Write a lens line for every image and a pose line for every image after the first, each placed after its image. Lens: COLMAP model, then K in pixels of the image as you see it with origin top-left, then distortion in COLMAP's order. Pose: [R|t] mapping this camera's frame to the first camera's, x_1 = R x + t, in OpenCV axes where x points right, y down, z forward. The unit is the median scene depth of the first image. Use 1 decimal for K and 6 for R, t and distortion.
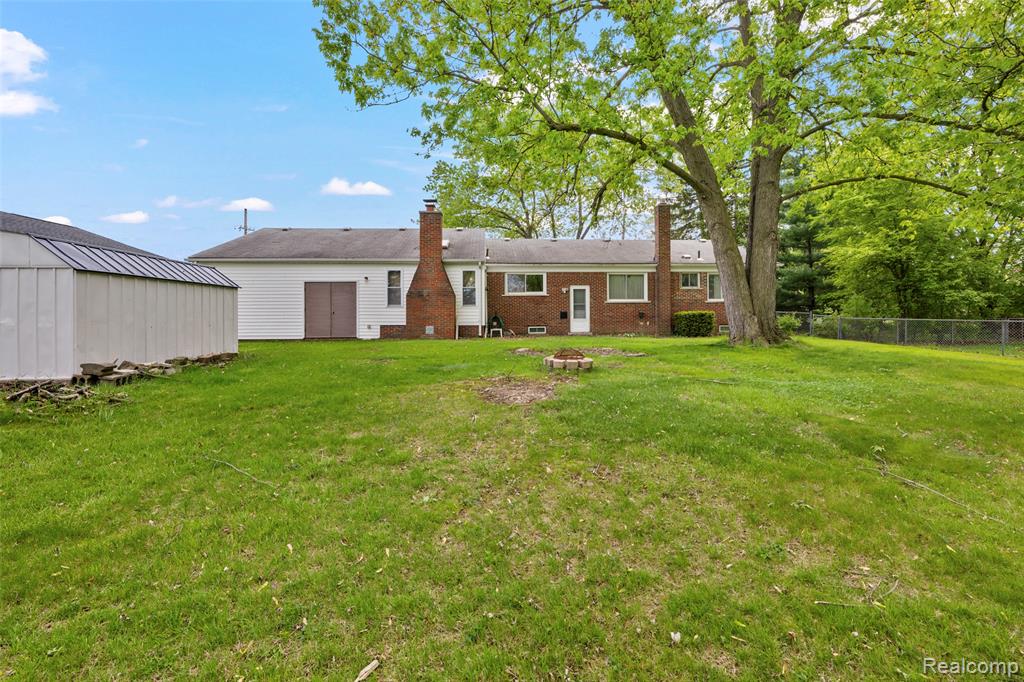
lens RADIAL K [[414.3, 0, 505.1], [0, 414.3, 311.4], [0, 0, 1]] dist [-0.000551, -0.000081]
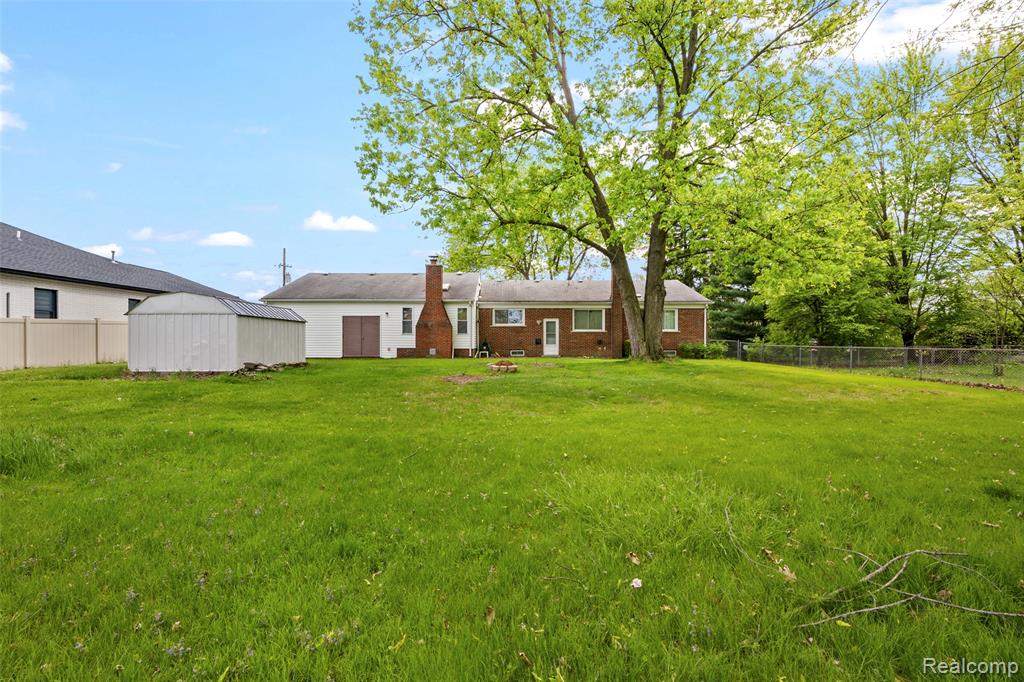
lens RADIAL K [[414.3, 0, 512.7], [0, 414.3, 342.2], [0, 0, 1]] dist [-0.000551, -0.000081]
pose [[0.999499, 0.005494, -0.031157, 0.119099], [-0.005273, 0.999960, 0.007169, 0.002625], [0.031195, -0.007002, 0.999489, -0.343173]]
